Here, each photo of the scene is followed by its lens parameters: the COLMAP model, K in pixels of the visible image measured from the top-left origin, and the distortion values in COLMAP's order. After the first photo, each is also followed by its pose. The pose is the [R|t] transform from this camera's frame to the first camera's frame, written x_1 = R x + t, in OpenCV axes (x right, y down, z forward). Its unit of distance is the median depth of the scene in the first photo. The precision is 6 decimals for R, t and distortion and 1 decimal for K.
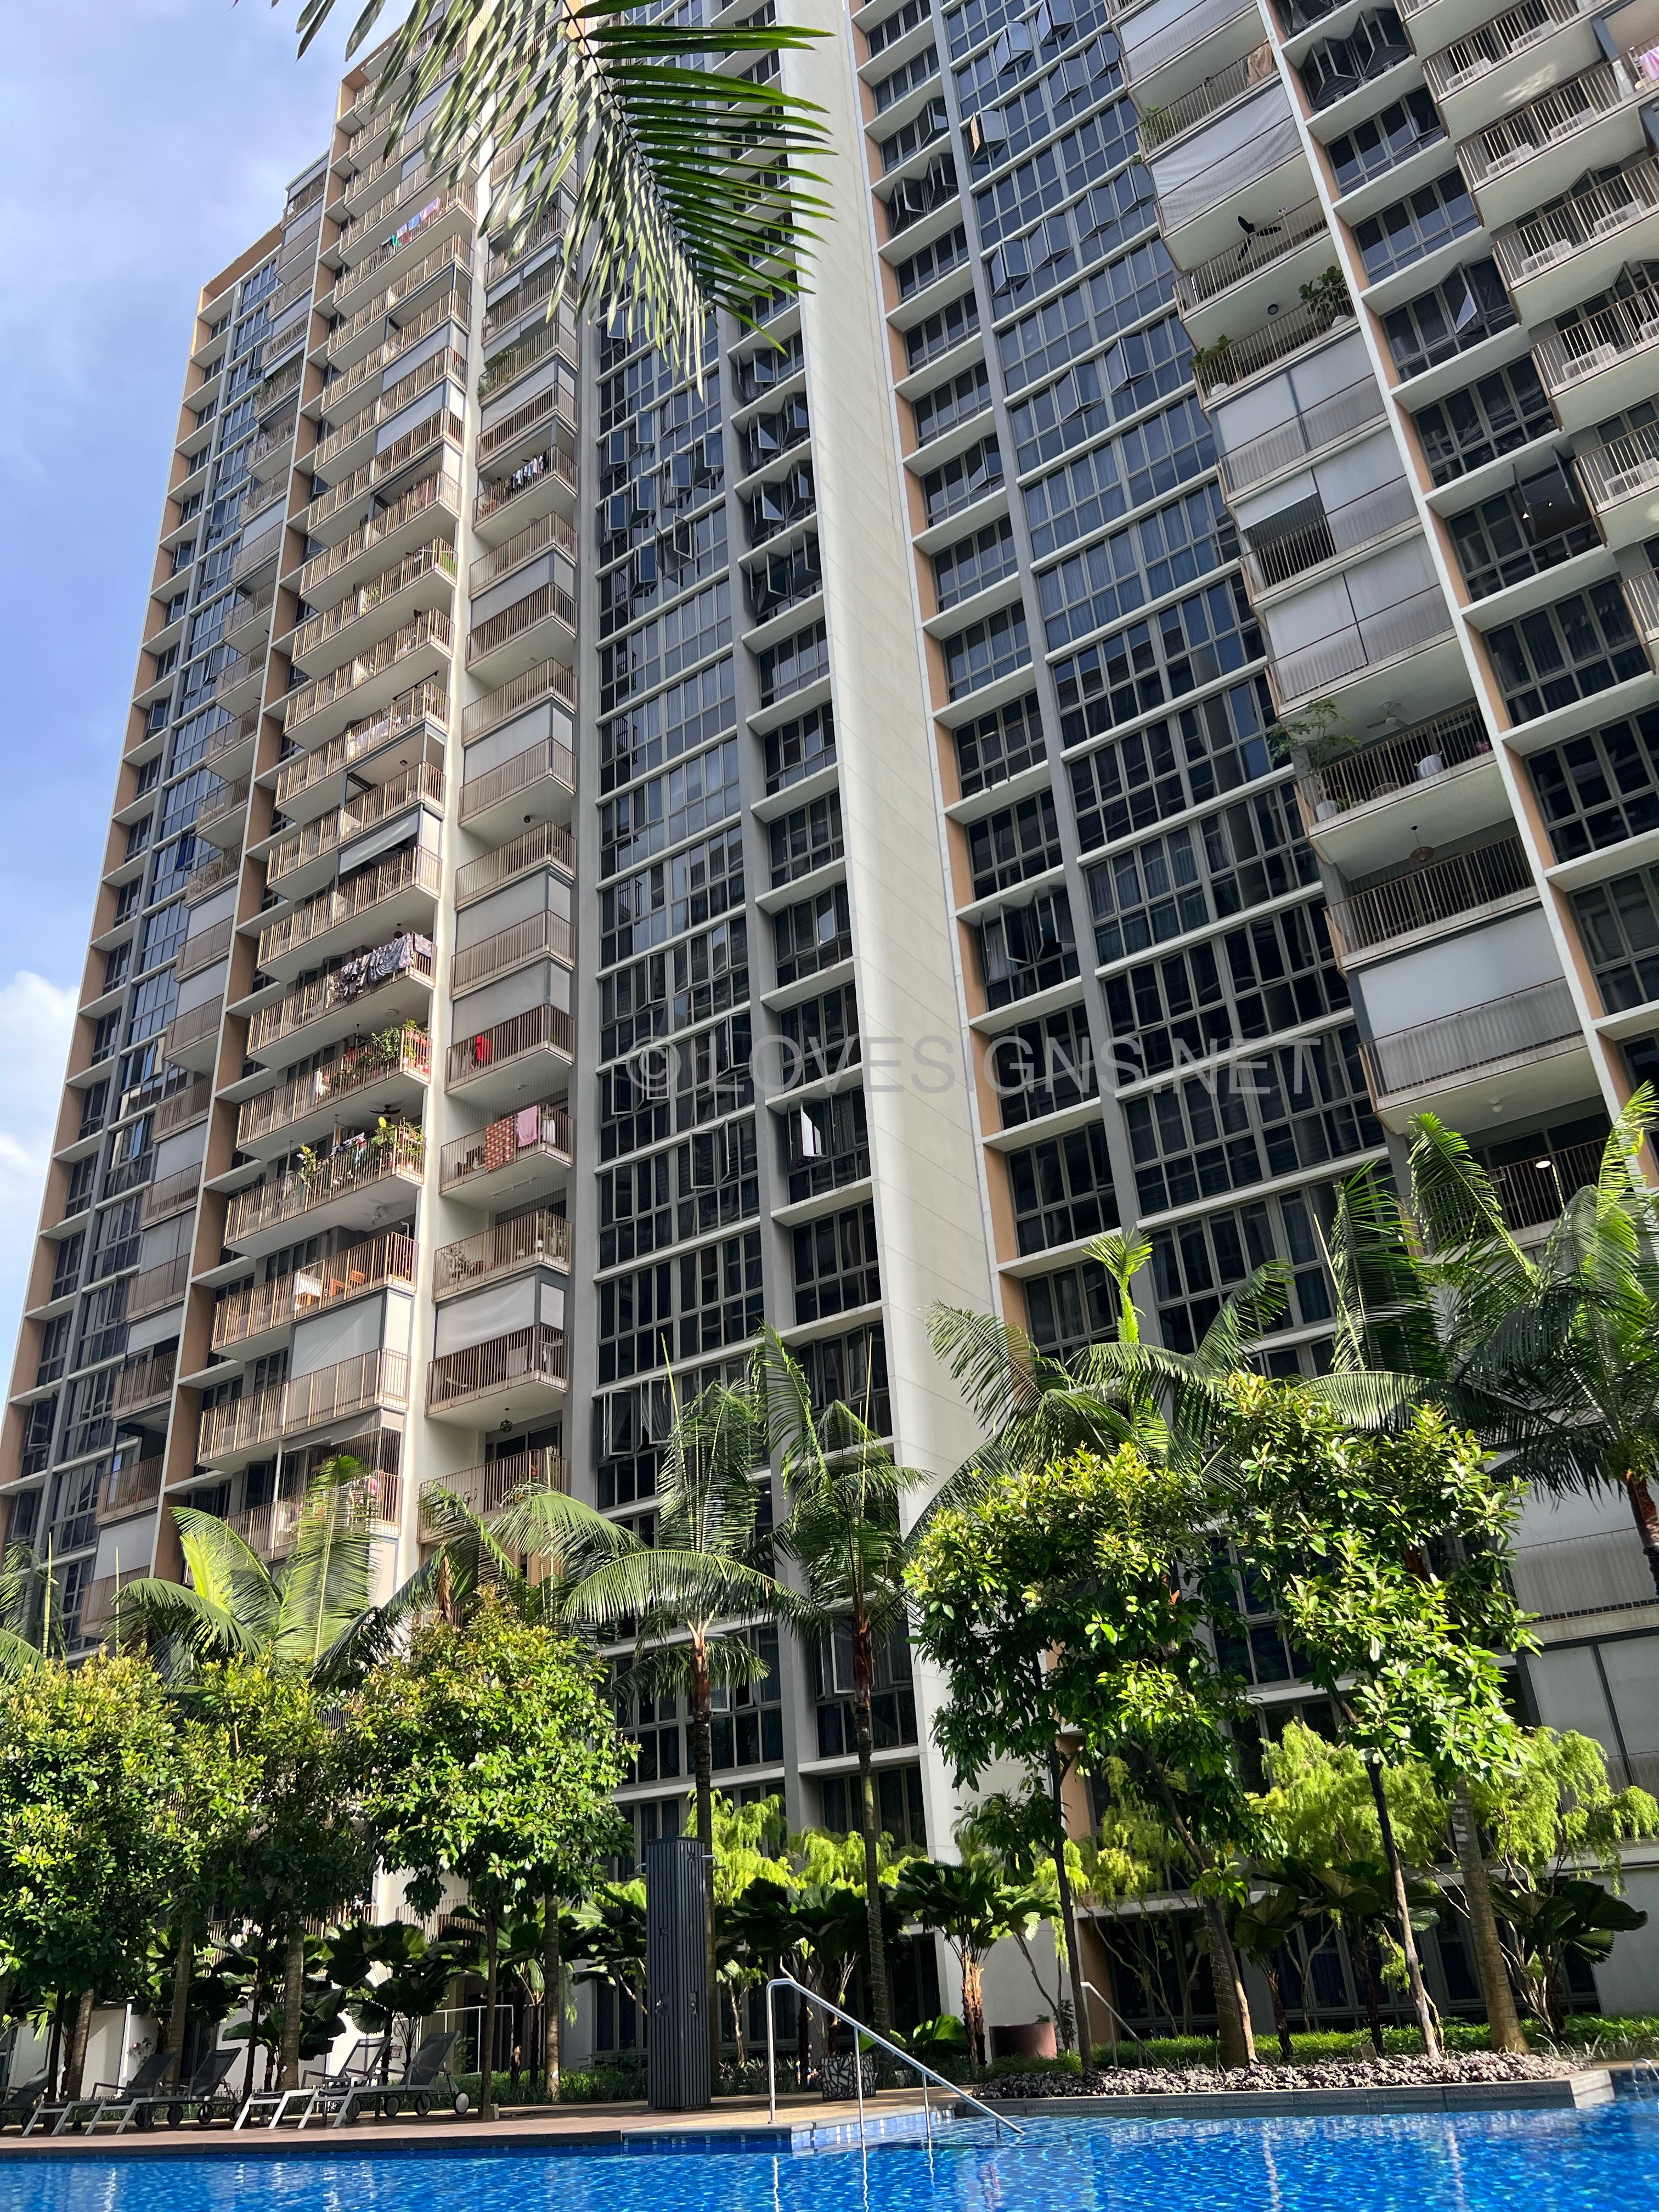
lens RADIAL K [[1786.5, 0, 829.5], [0, 1786.5, 1106.0], [0, 0, 1]] dist [0.087587, -0.069803]
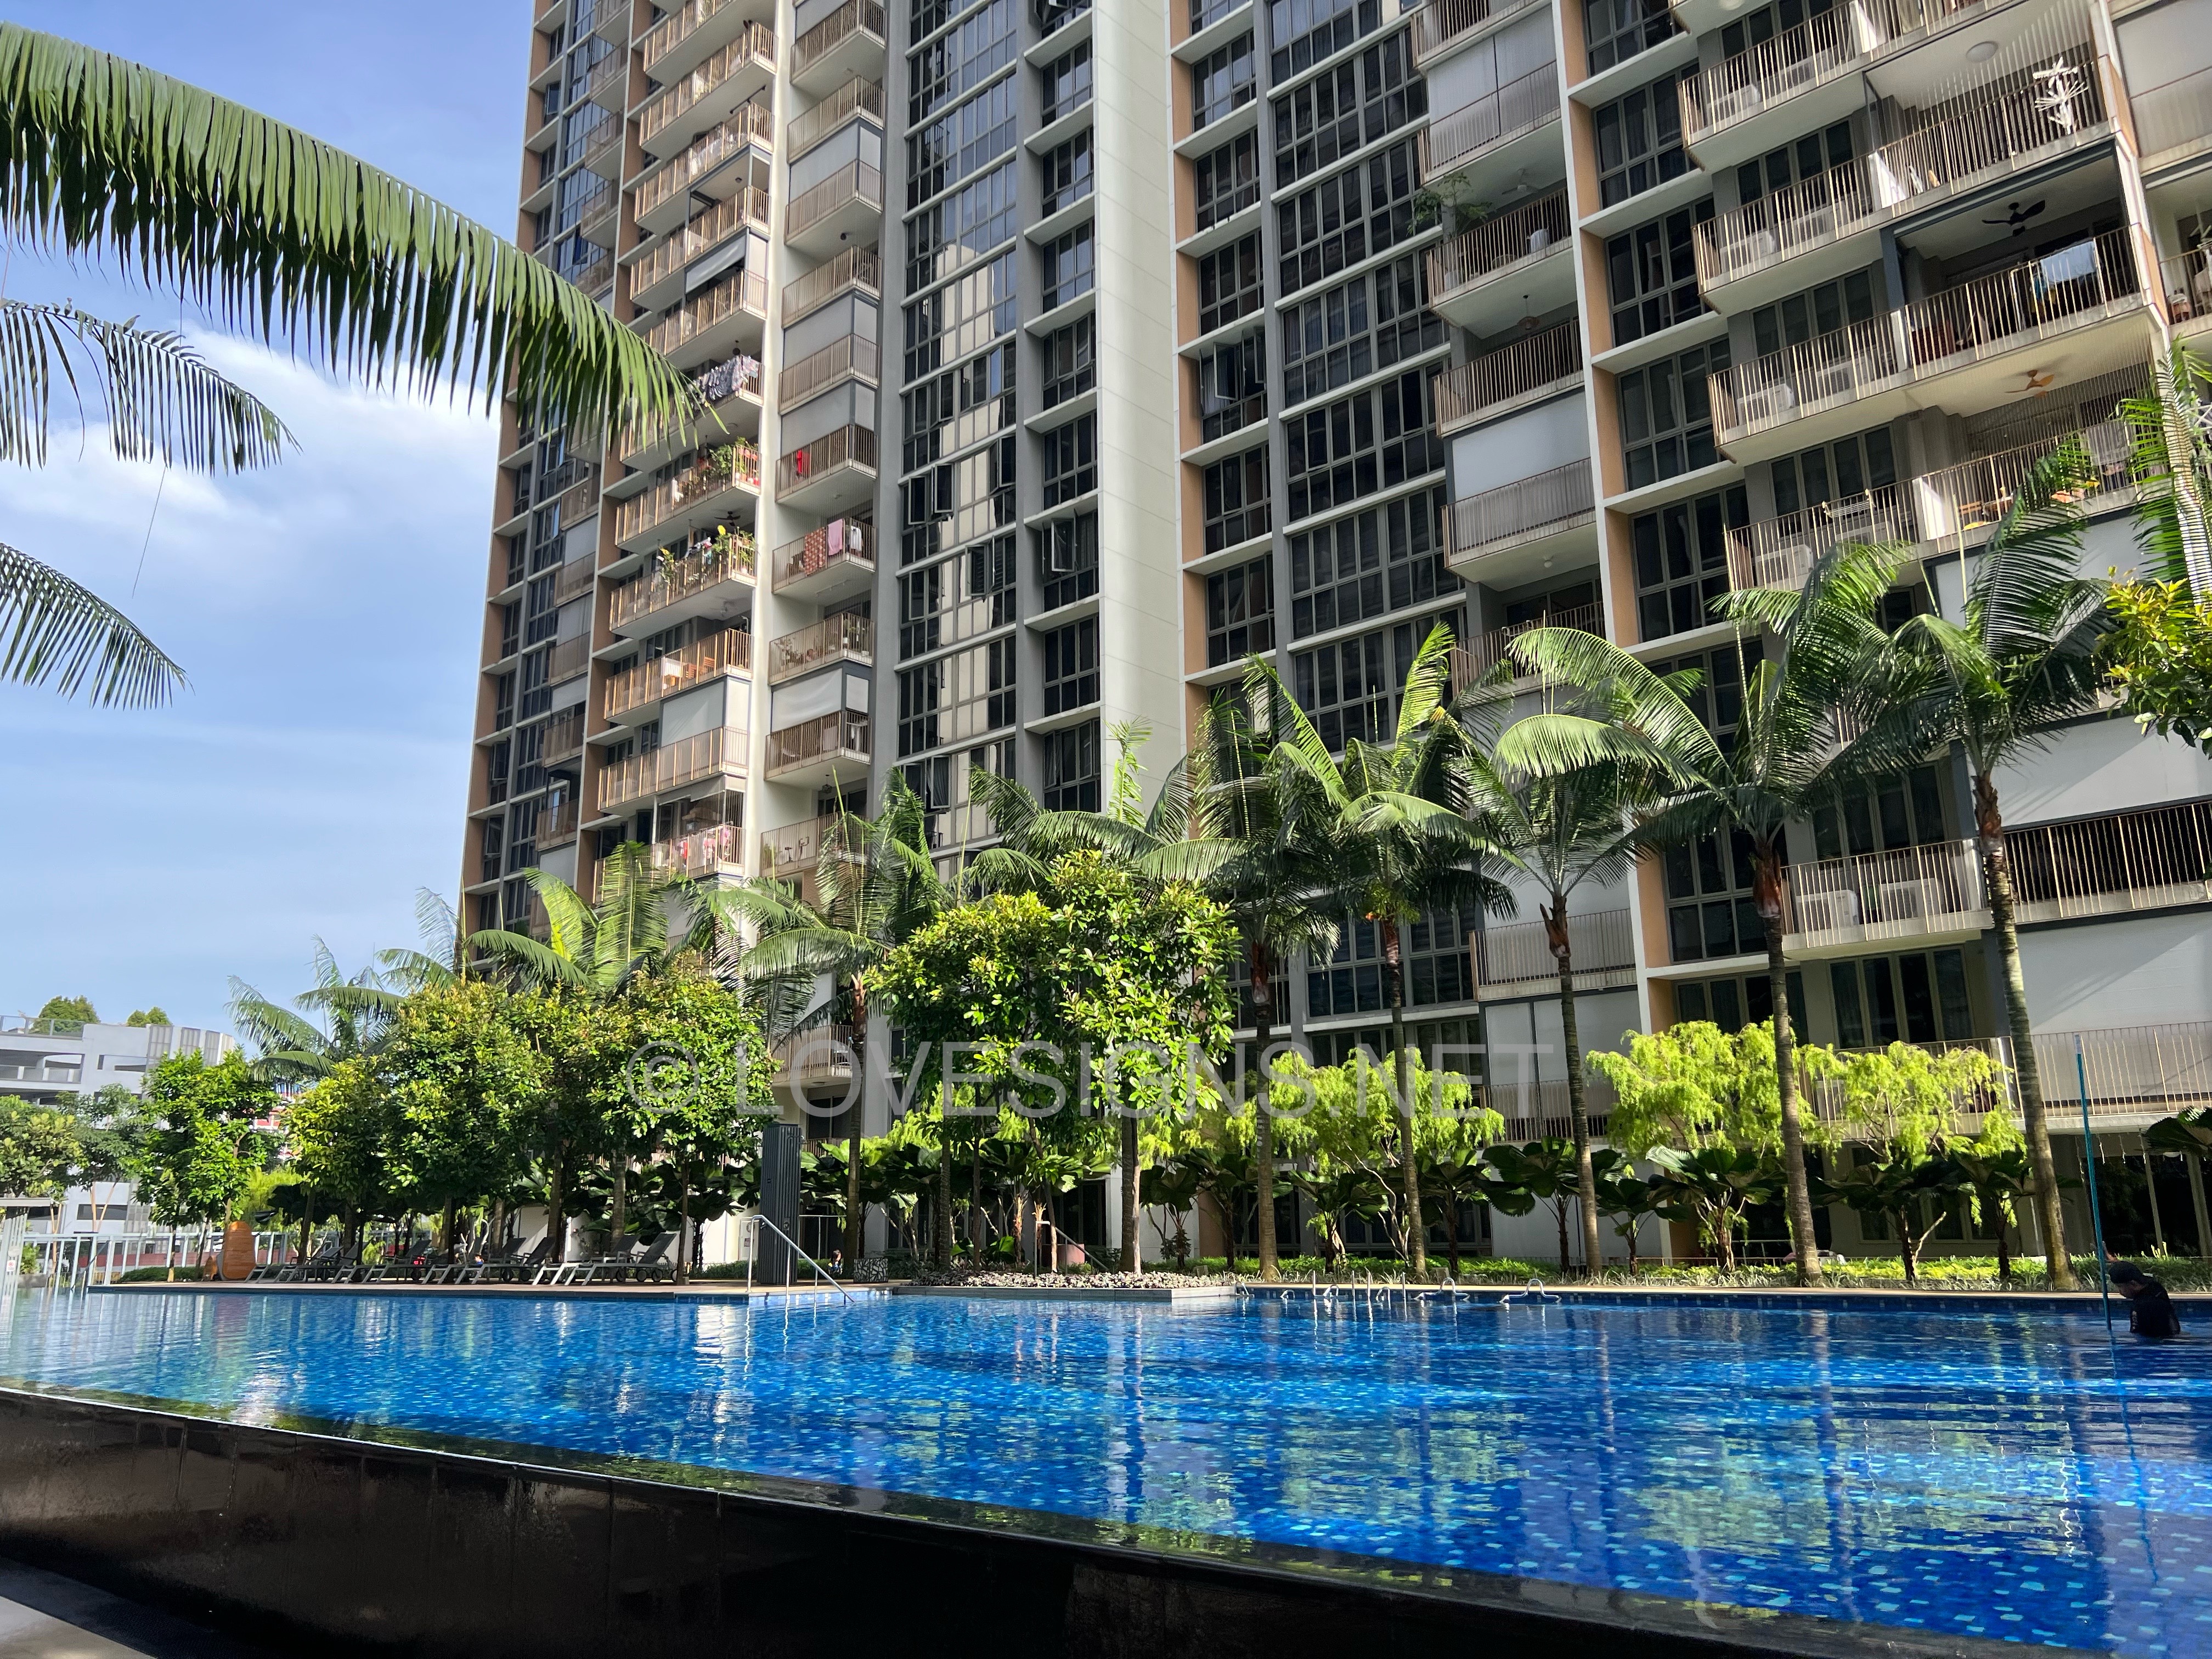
lens RADIAL K [[1786.5, 0, 1075.3], [0, 1786.5, 823.3], [0, 0, 1]] dist [0.087587, -0.069803]
pose [[0.989625, 0.010819, -0.143263, 0.154534], [0.023391, 0.971723, 0.234961, -0.077598], [0.141754, -0.235874, 0.961389, -0.144293]]
